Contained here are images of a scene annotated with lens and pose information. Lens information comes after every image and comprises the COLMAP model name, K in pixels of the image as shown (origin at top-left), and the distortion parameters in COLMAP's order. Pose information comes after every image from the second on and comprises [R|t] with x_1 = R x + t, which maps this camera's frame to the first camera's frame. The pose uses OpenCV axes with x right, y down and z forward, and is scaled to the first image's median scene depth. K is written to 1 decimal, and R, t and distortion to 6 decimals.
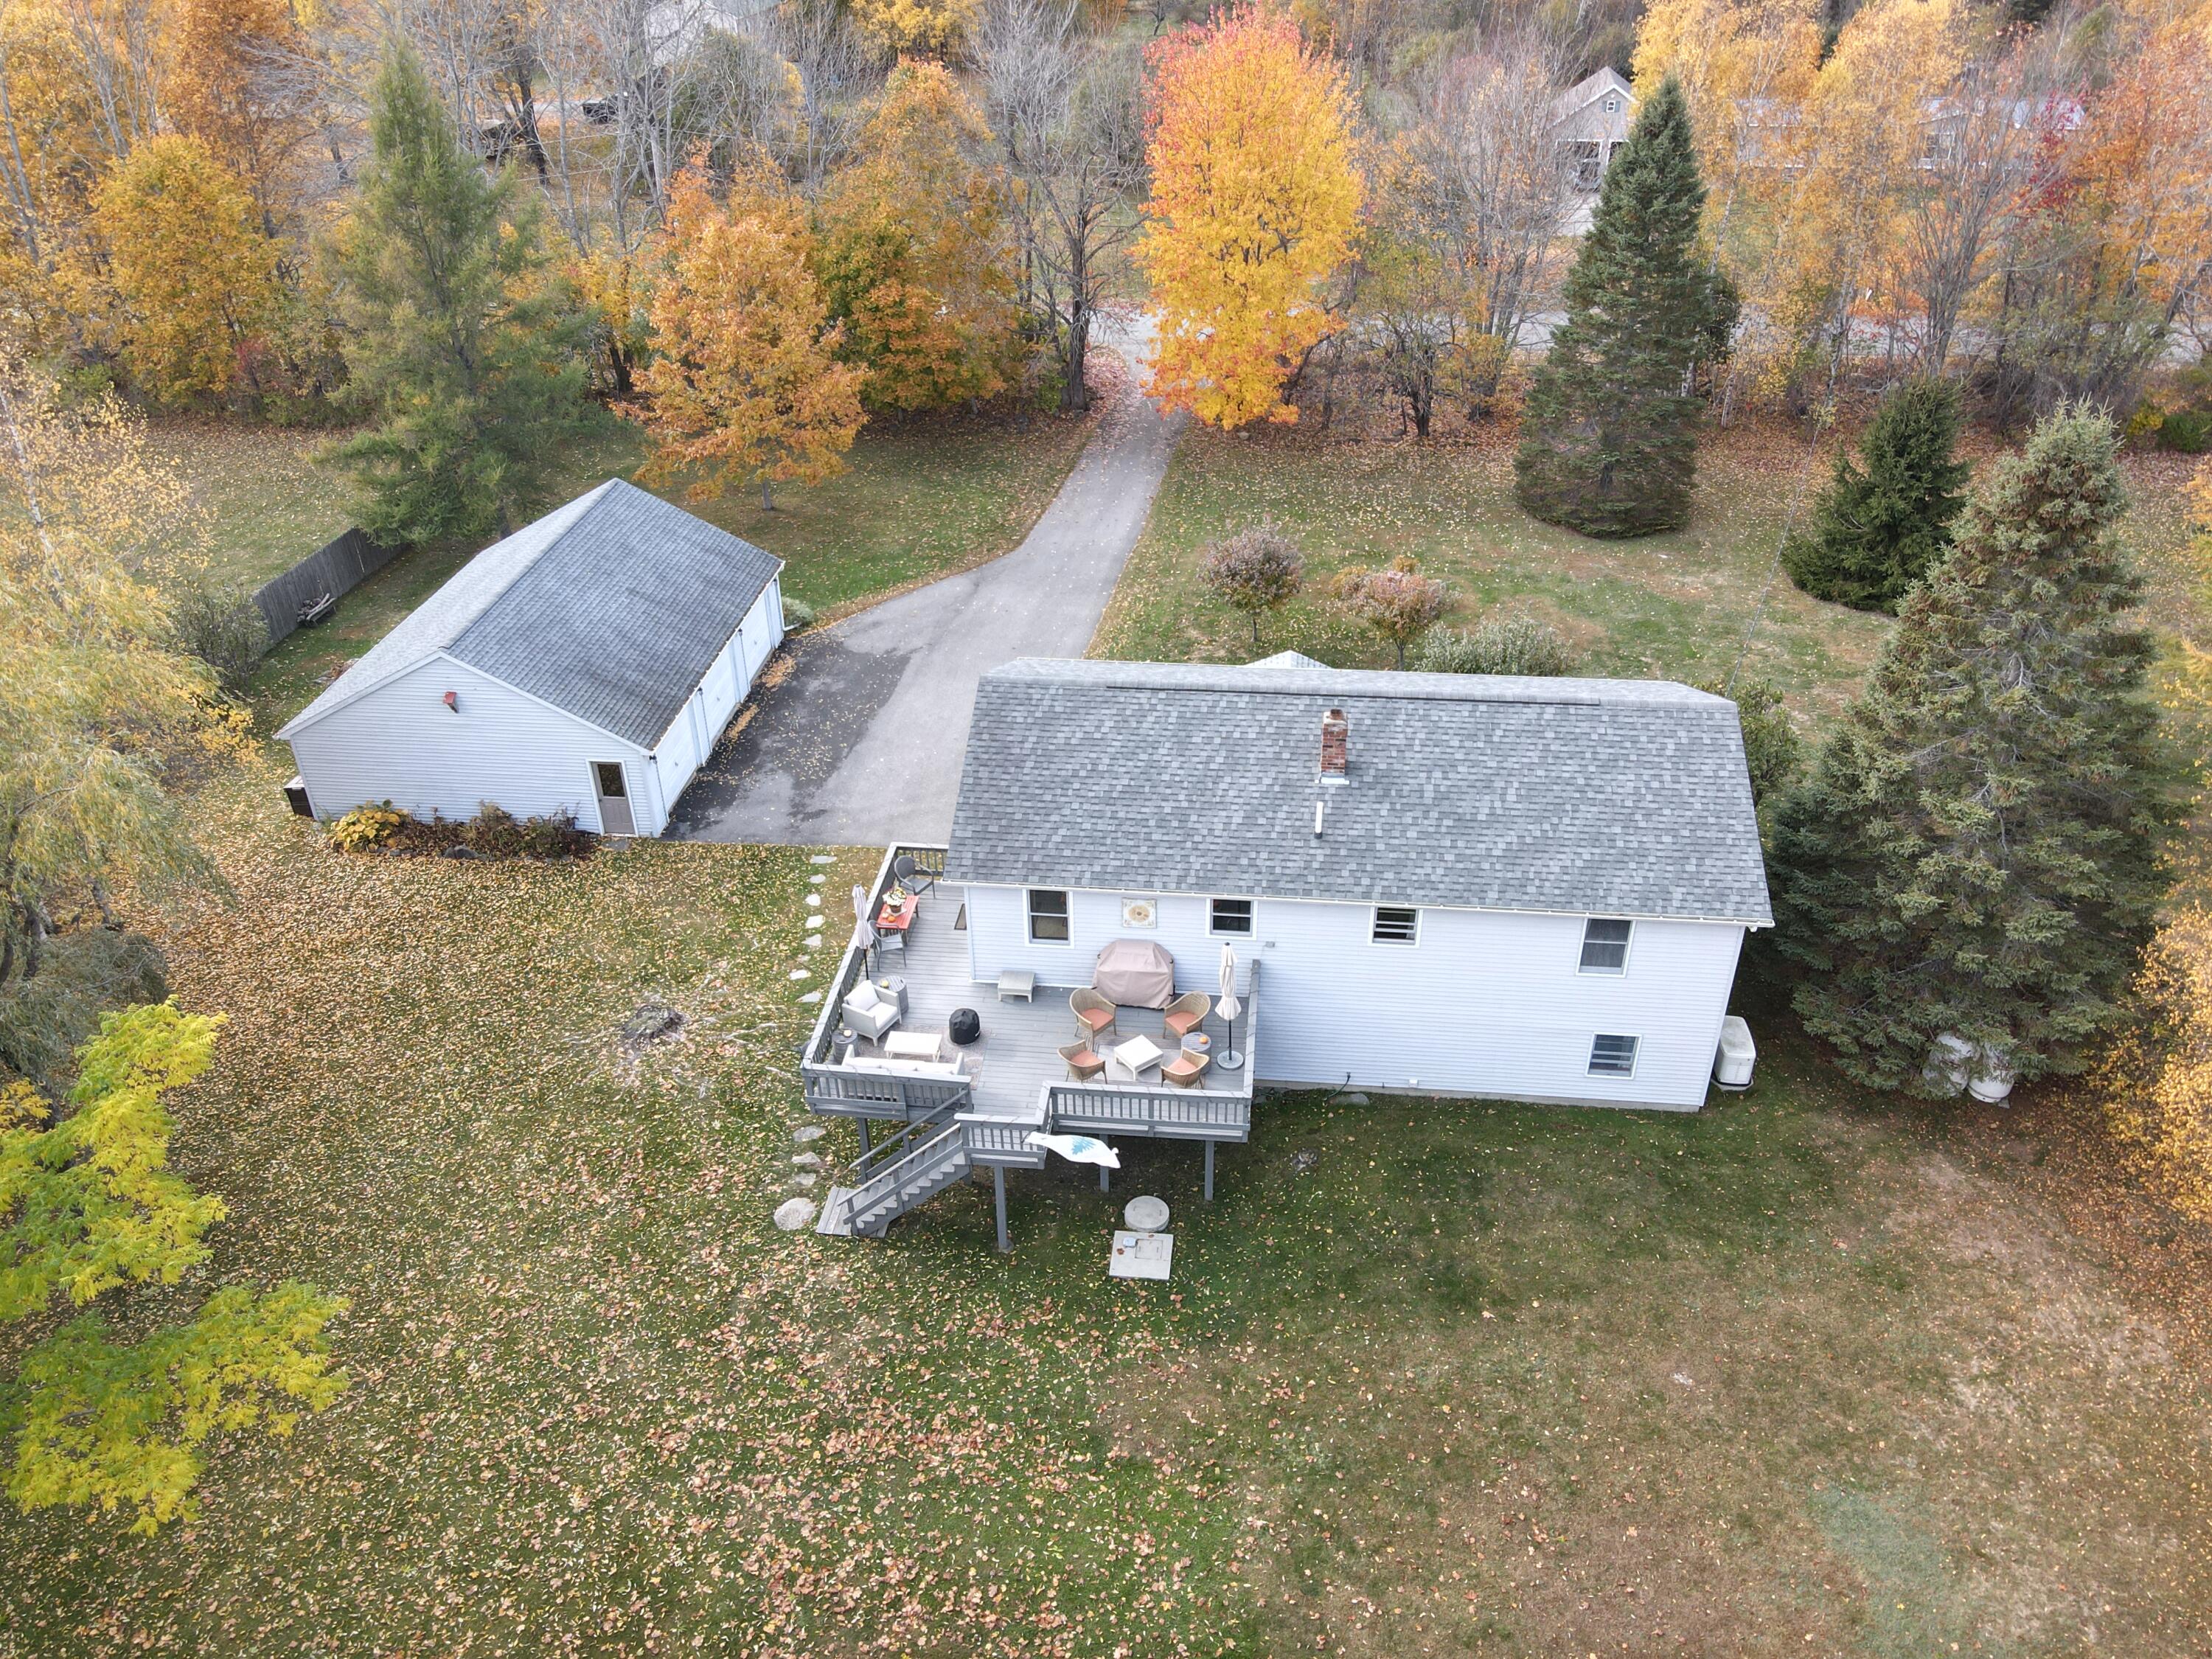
lens RADIAL K [[1629.4, 0, 1106.0], [0, 1629.4, 829.5], [0, 0, 1]] dist [-0.000877, 0.058261]
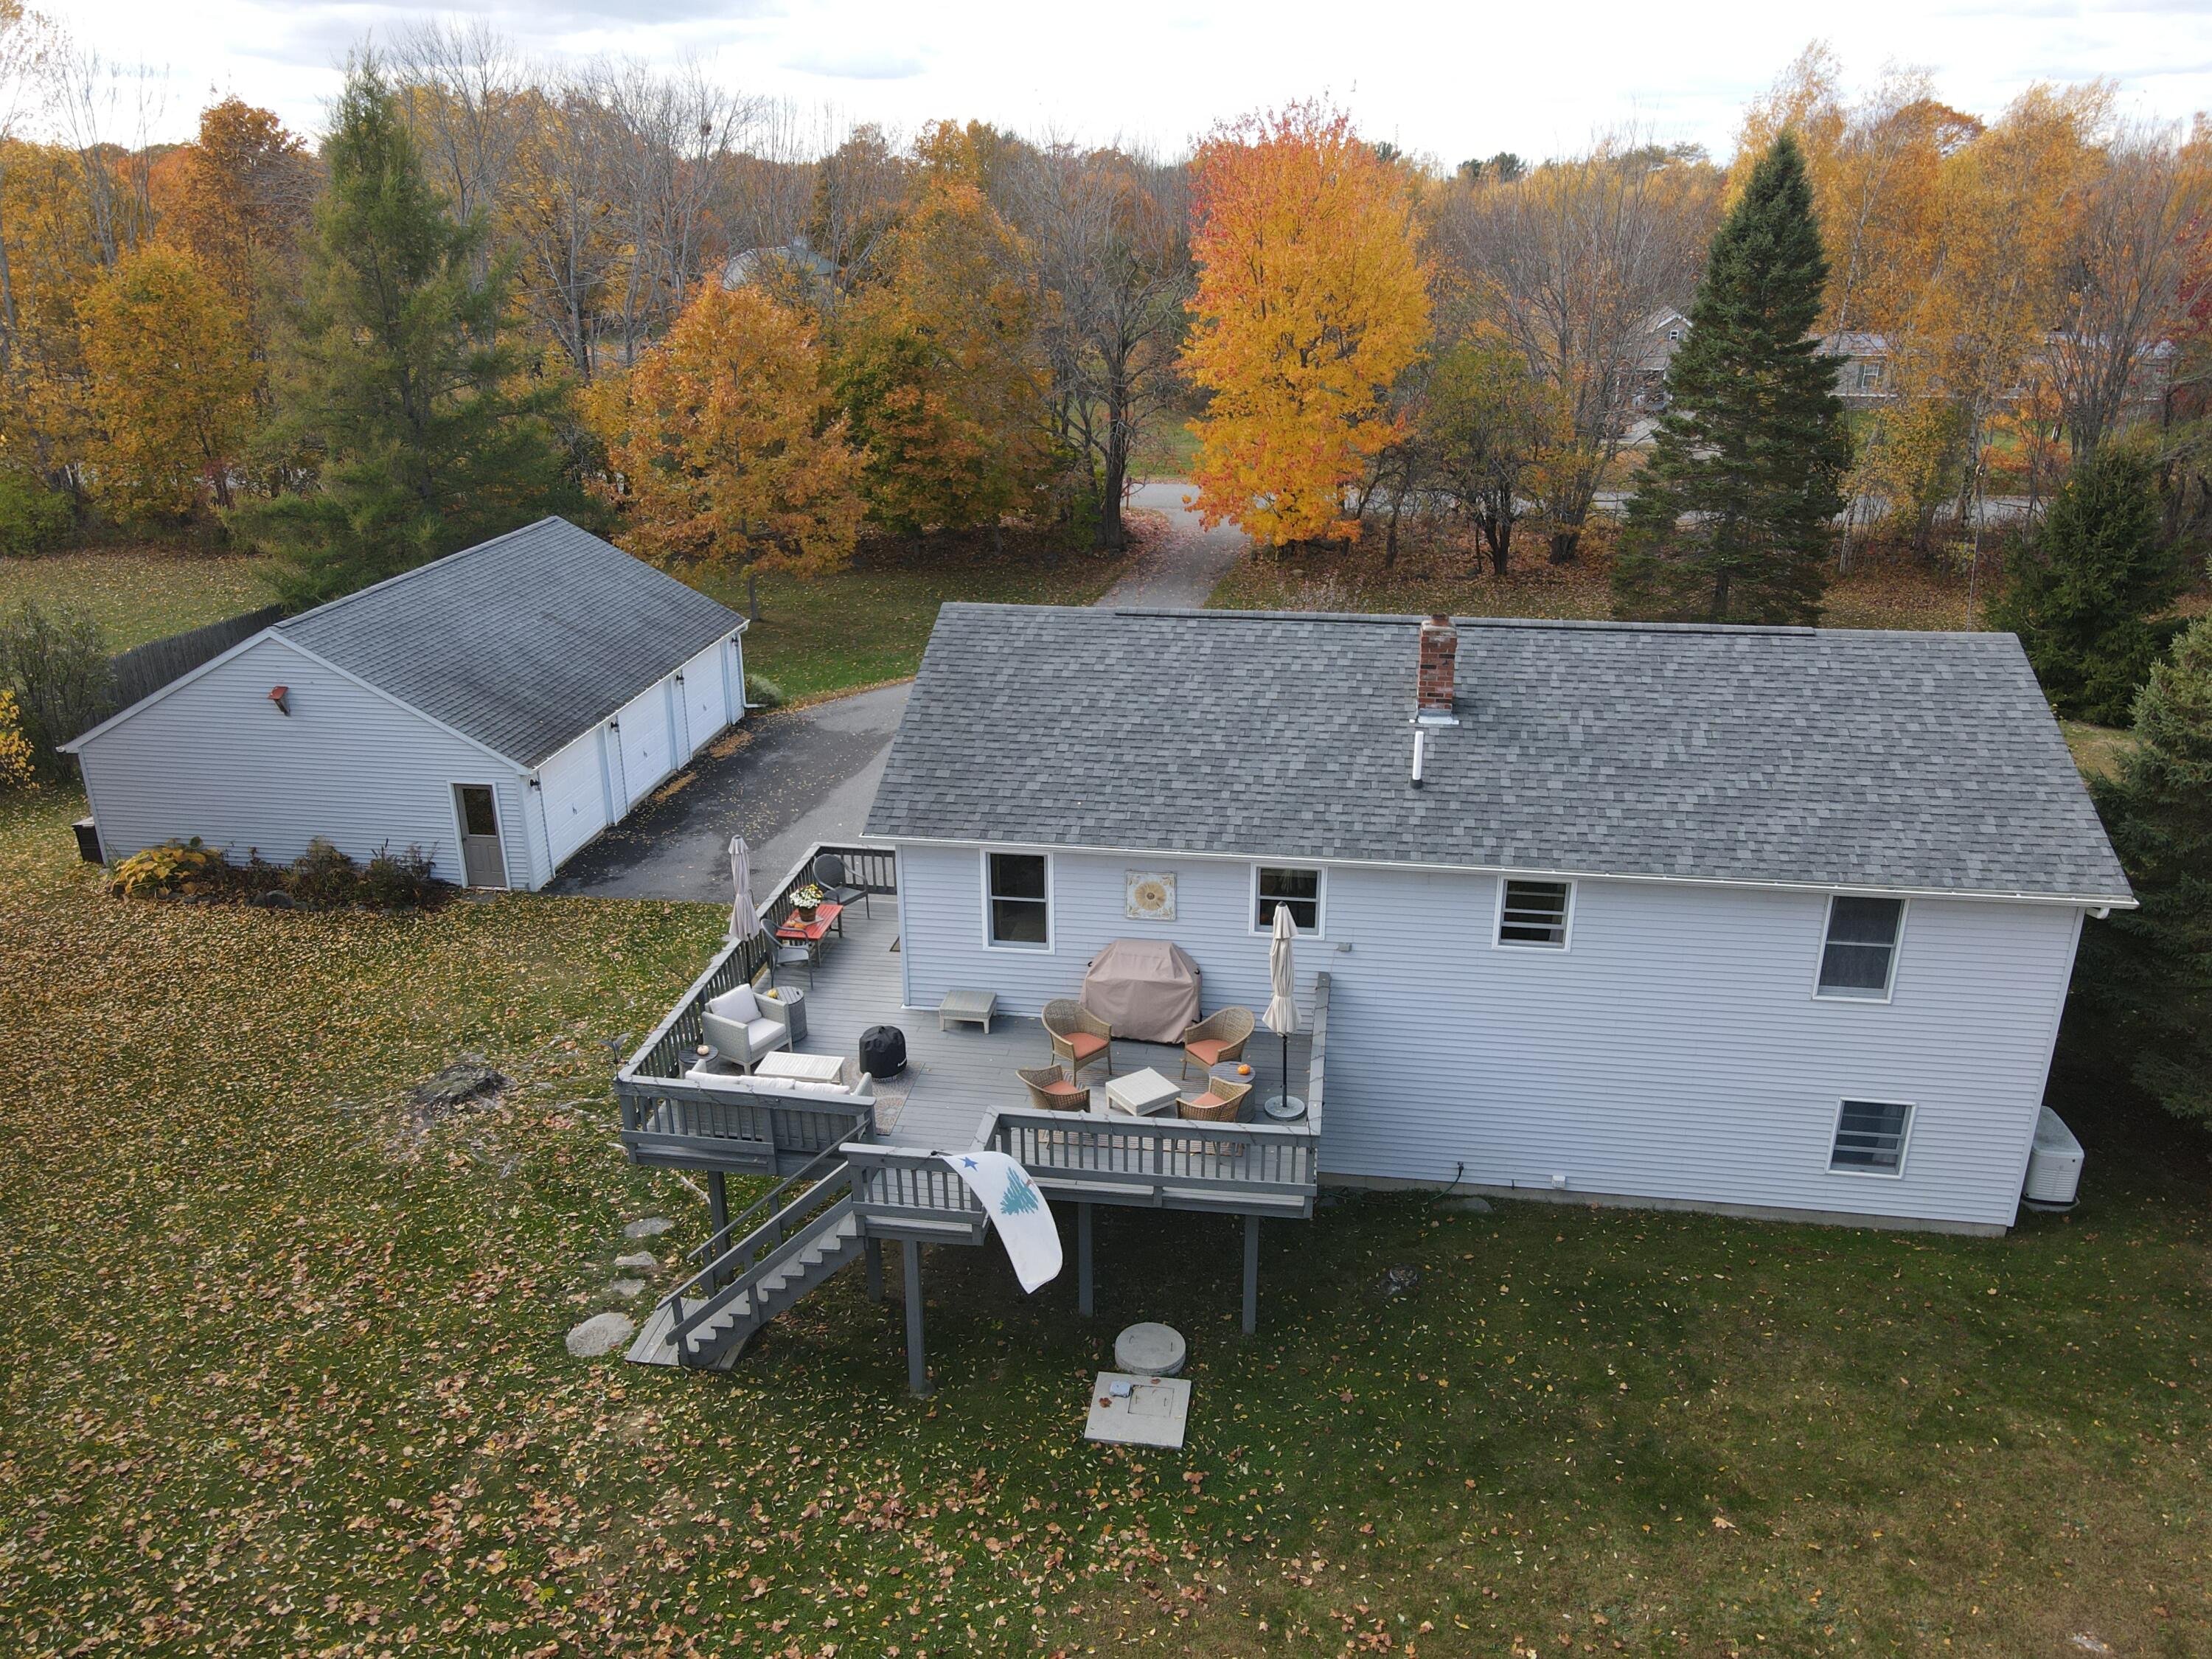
lens RADIAL K [[1620.9, 0, 1106.0], [0, 1620.9, 829.5], [0, 0, 1]] dist [0.020159, 0.001168]
pose [[0.999269, 0.023197, -0.030396, 0.021743], [-0.028688, 0.980396, -0.194937, 0.157038], [0.025278, 0.195666, 0.980345, 0.334014]]
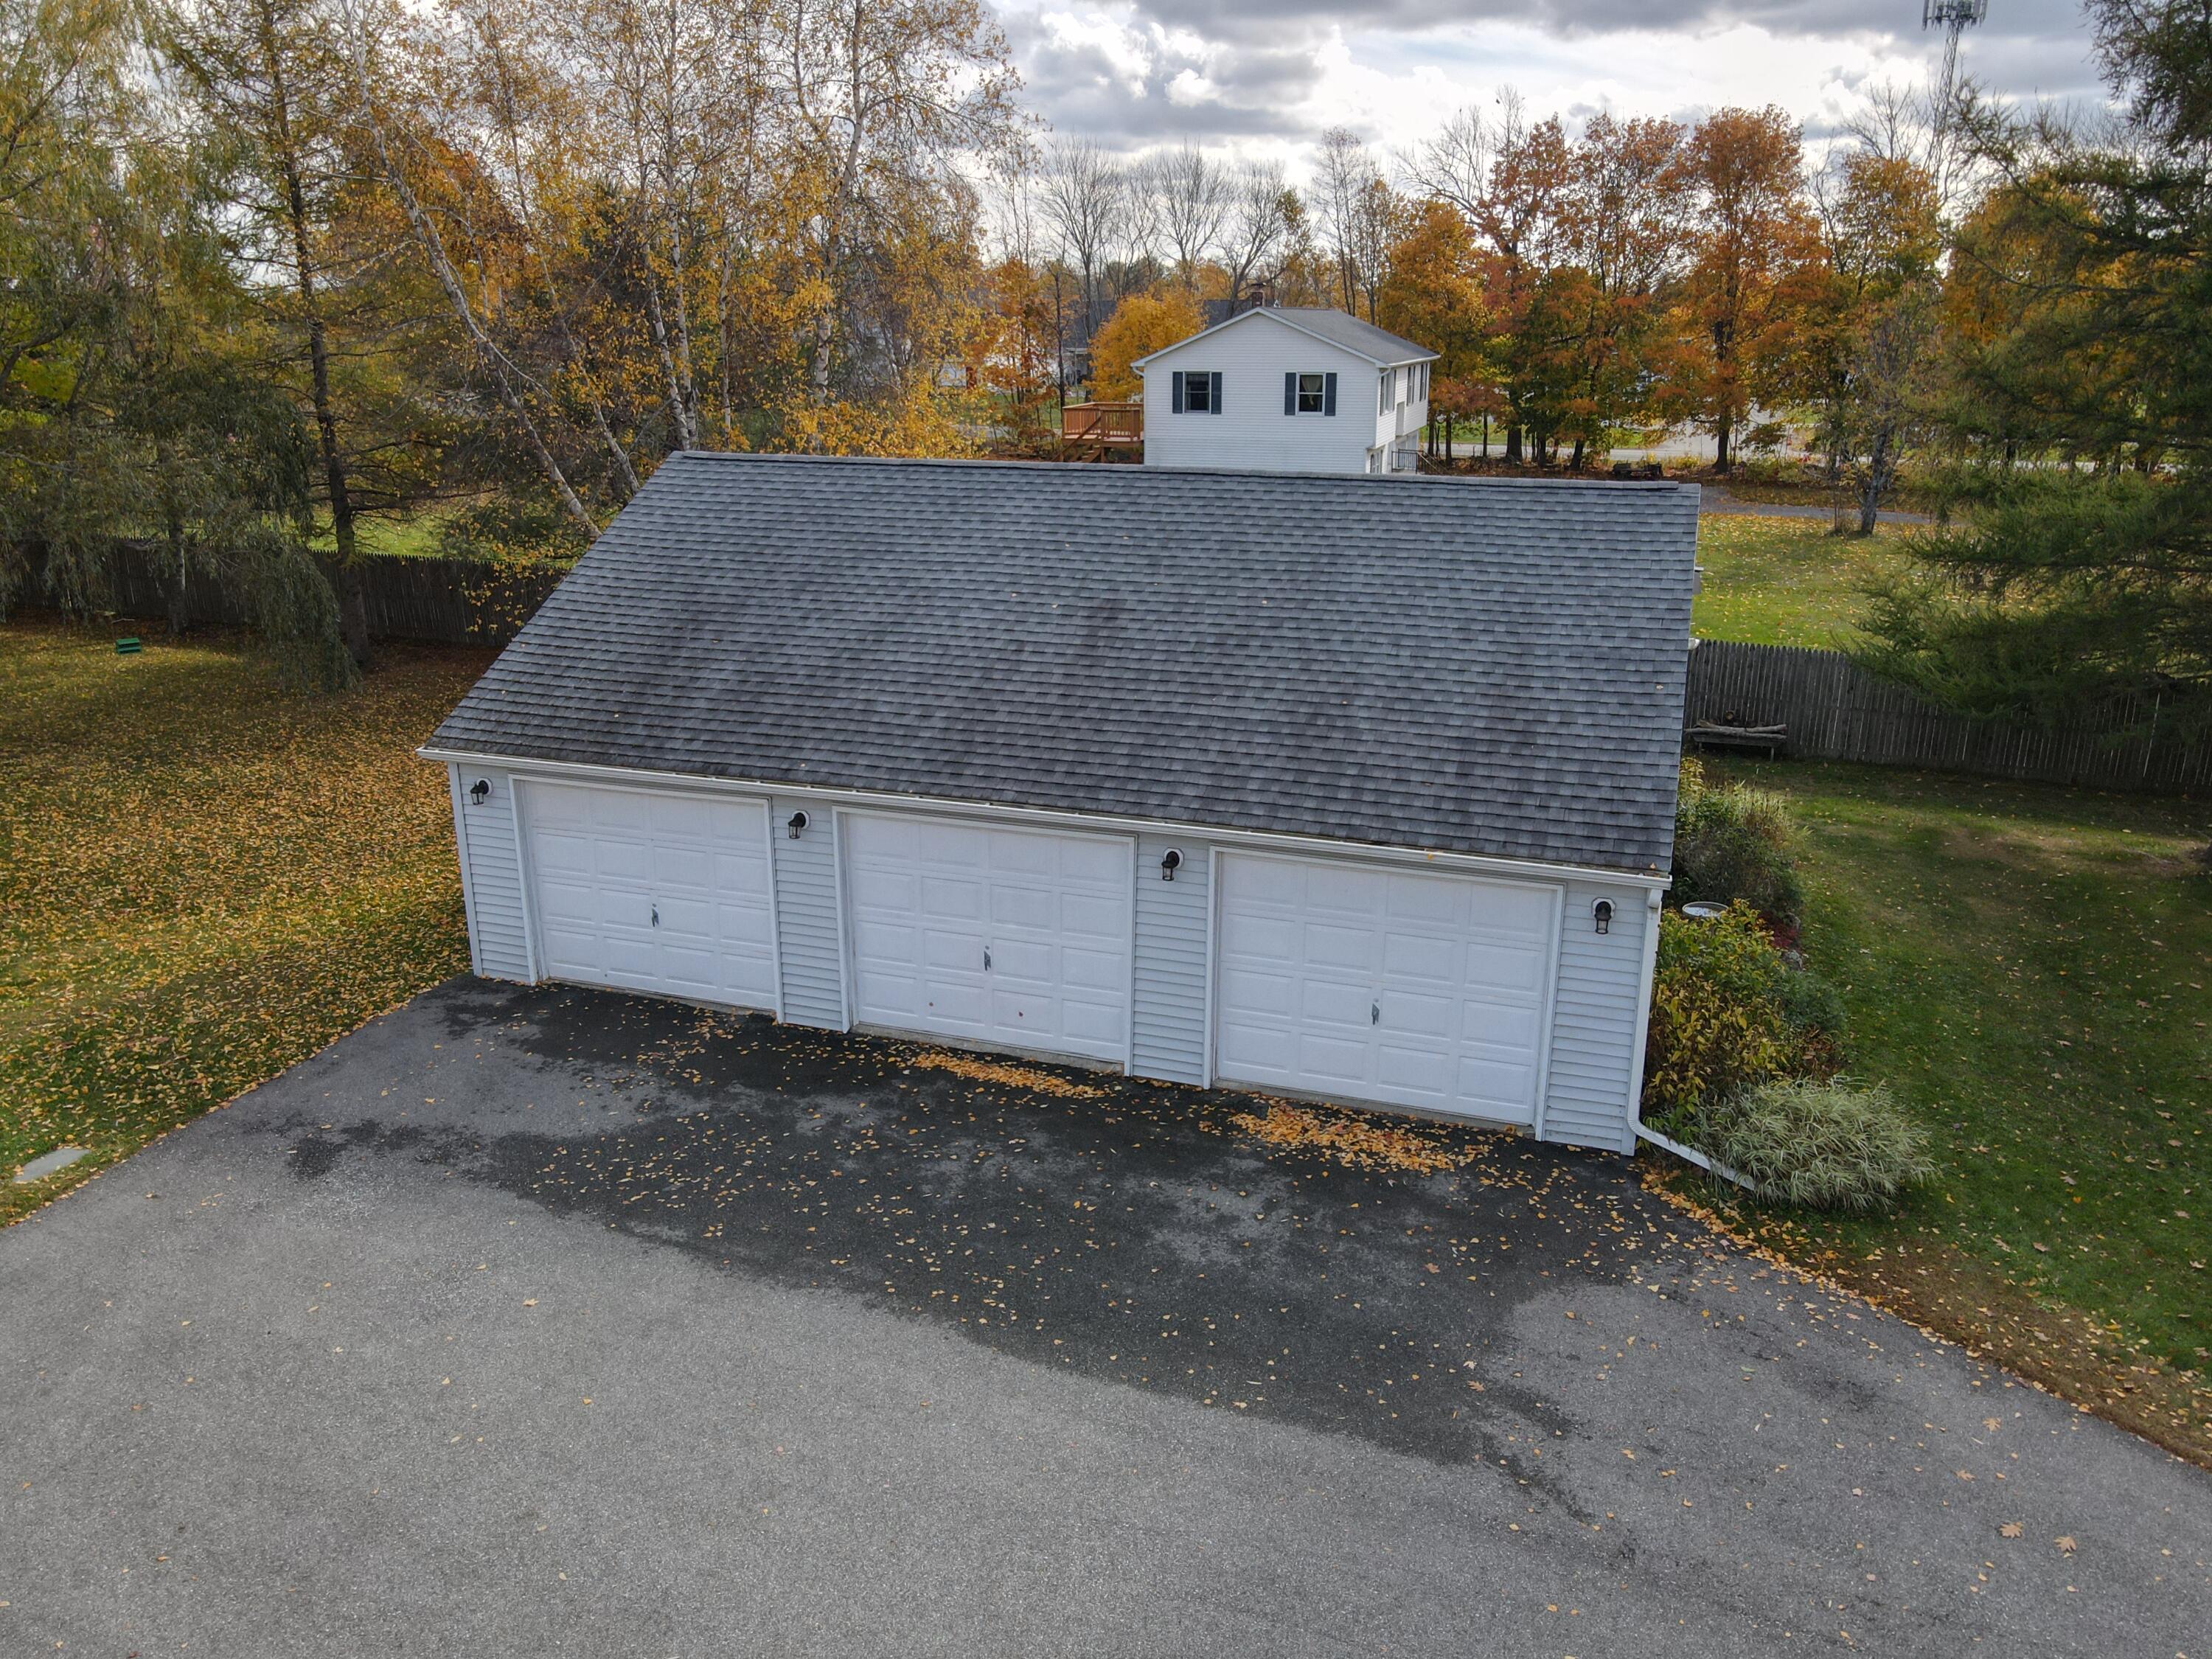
lens RADIAL K [[1620.9, 0, 1106.0], [0, 1620.9, 829.5], [0, 0, 1]] dist [0.020159, 0.001168]
pose [[-0.234902, 0.306509, -0.922428, 0.086375], [-0.516138, 0.764811, 0.385572, -0.359017], [0.823664, 0.566672, -0.021455, 1.490107]]
